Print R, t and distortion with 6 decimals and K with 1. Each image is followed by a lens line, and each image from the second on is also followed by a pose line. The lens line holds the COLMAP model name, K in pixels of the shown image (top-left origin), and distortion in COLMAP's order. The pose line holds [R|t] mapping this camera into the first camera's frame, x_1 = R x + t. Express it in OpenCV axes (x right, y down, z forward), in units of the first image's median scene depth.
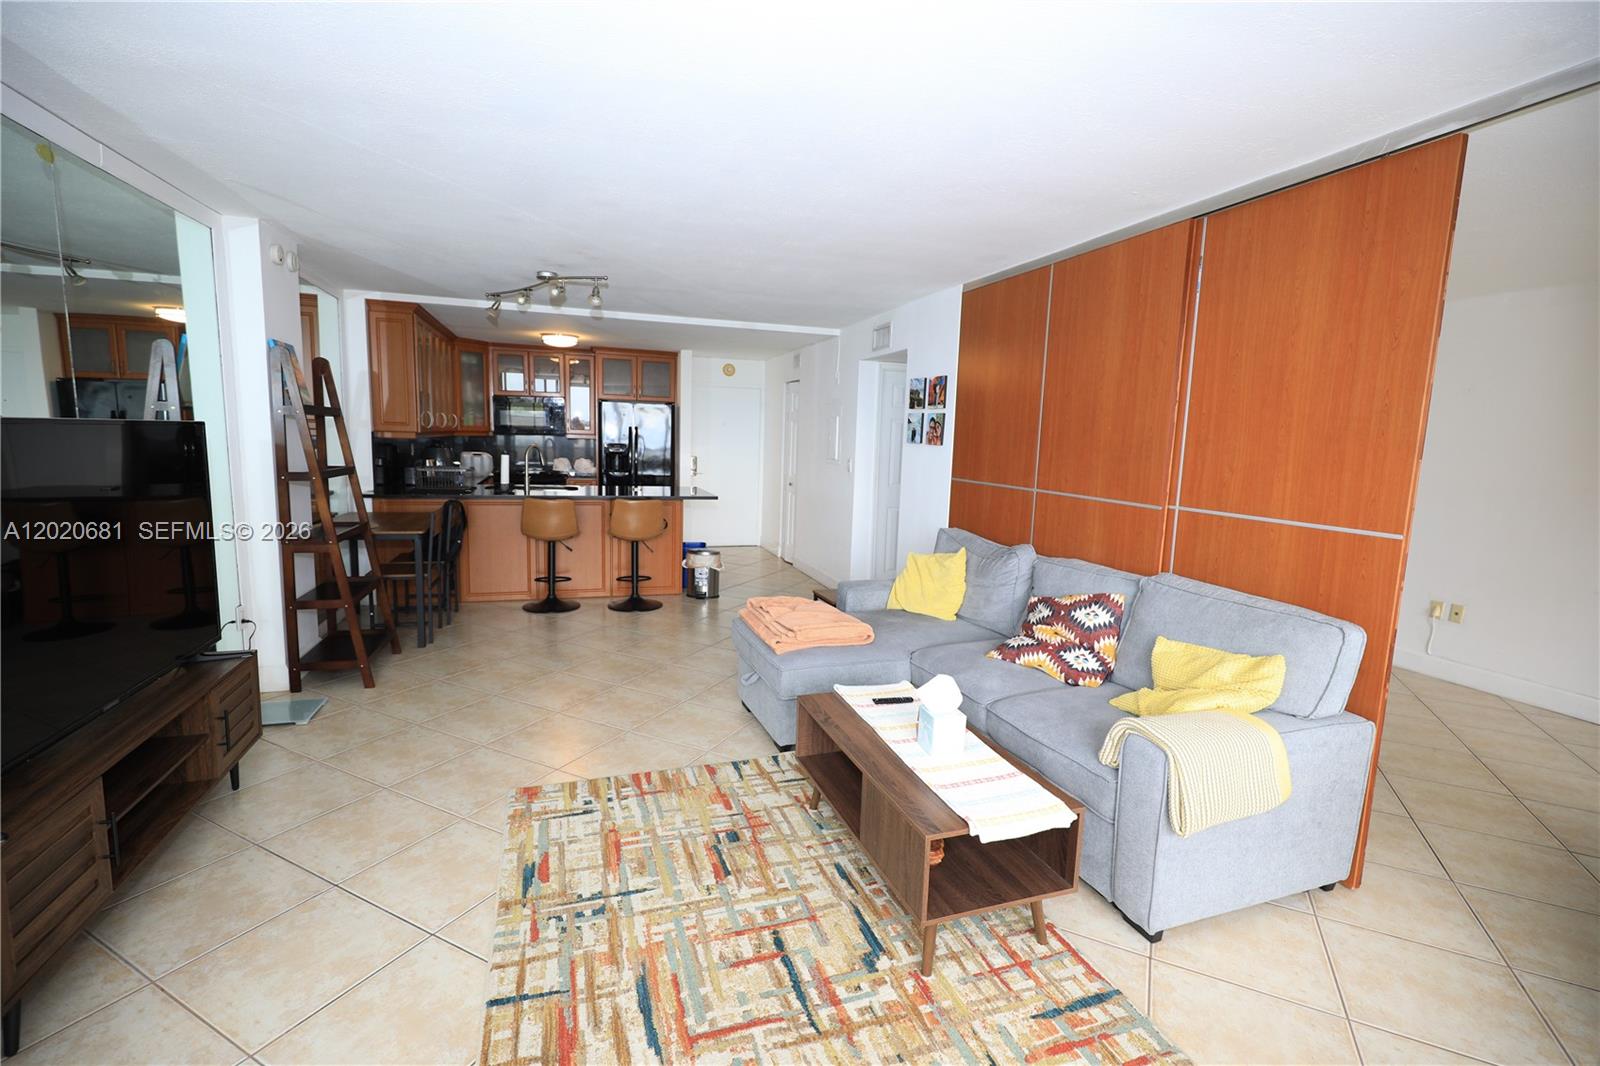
lens RADIAL K [[709.0, 0, 798.9], [0, 709.0, 537.2], [0, 0, 1]] dist [-0.002165, 0.000032]
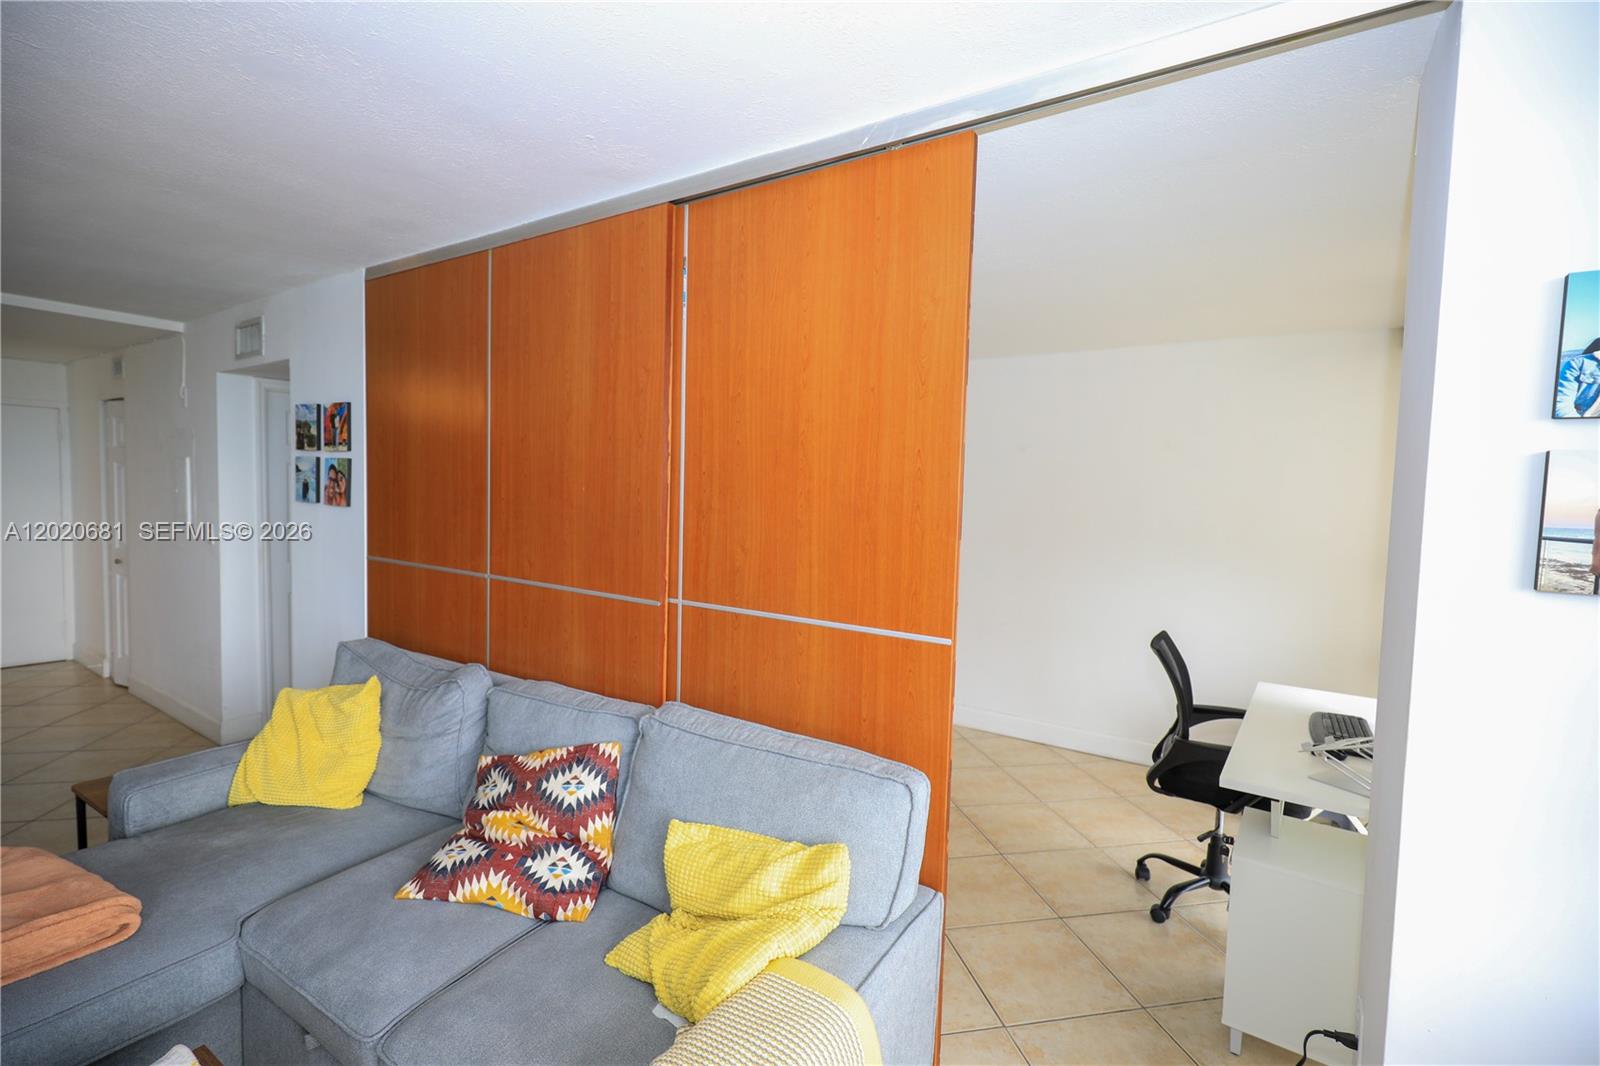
lens RADIAL K [[709.0, 0, 798.9], [0, 709.0, 537.2], [0, 0, 1]] dist [-0.002165, 0.000032]
pose [[0.781725, -0.041605, 0.622233, 0.181280], [0.079392, 0.996293, -0.033125, -0.071705], [-0.618549, 0.075295, 0.782131, 0.353886]]
